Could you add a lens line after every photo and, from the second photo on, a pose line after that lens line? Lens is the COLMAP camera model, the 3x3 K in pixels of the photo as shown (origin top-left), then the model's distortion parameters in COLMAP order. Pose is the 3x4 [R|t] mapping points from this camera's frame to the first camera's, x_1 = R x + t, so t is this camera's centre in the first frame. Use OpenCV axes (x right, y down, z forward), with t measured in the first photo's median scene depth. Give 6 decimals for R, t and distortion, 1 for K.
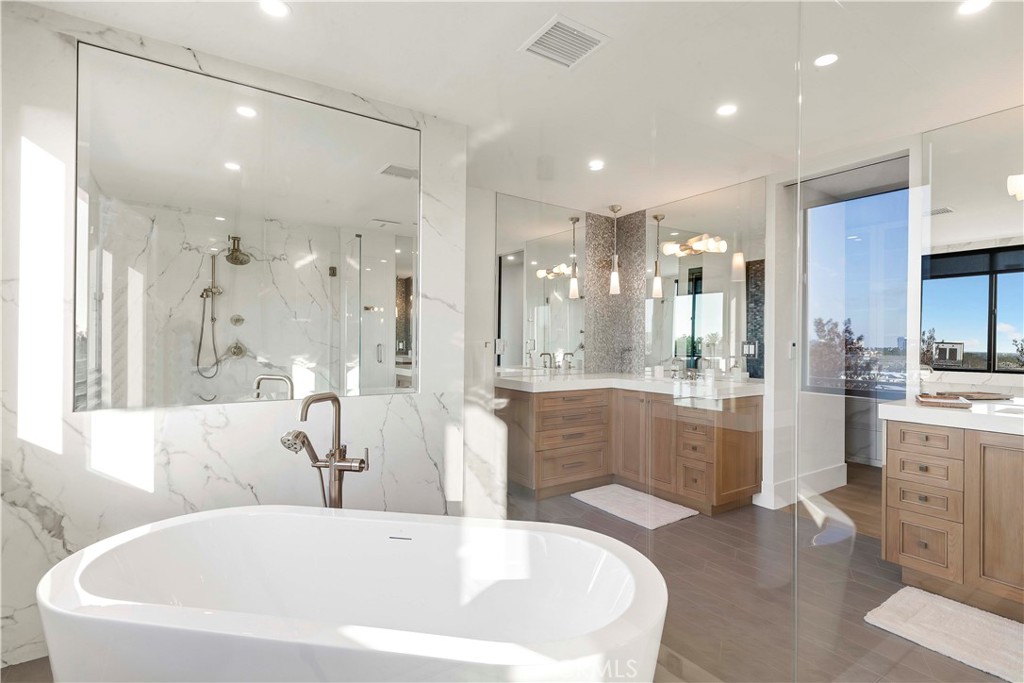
lens RADIAL K [[493.9, 0, 512.9], [0, 493.9, 338.2], [0, 0, 1]] dist [-0.021490, 0.003292]
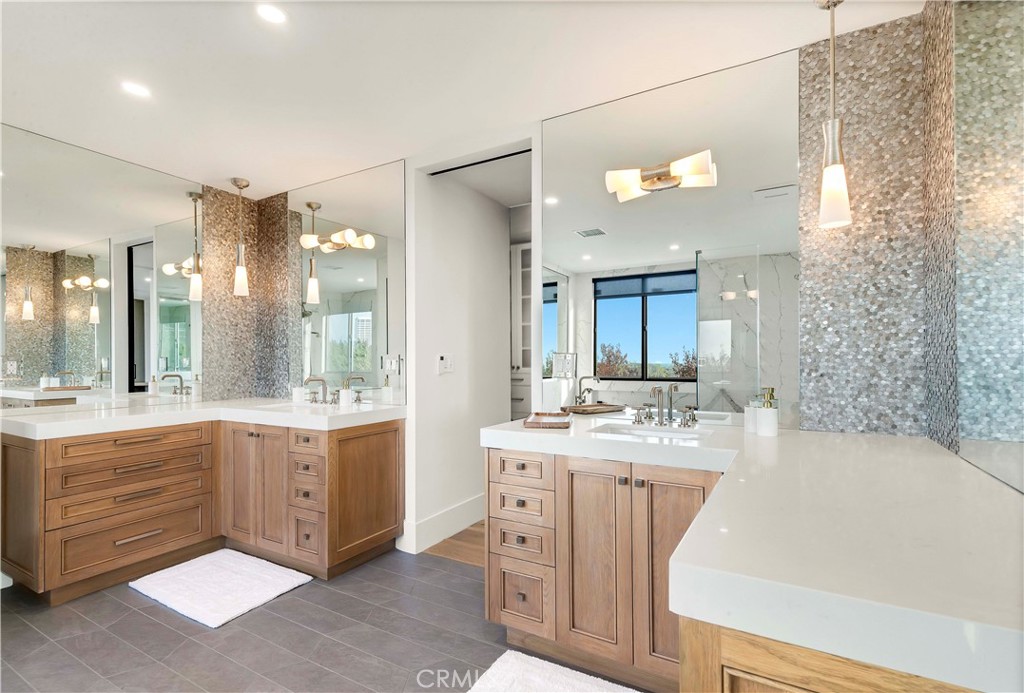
lens RADIAL K [[473.3, 0, 513.0], [0, 473.3, 353.4], [0, 0, 1]] dist [0.003550, 0.000215]
pose [[0.896769, -0.007268, 0.442439, 0.300741], [0.010030, 0.999942, -0.003904, 0.009579], [-0.442385, 0.007939, 0.896790, 0.177233]]
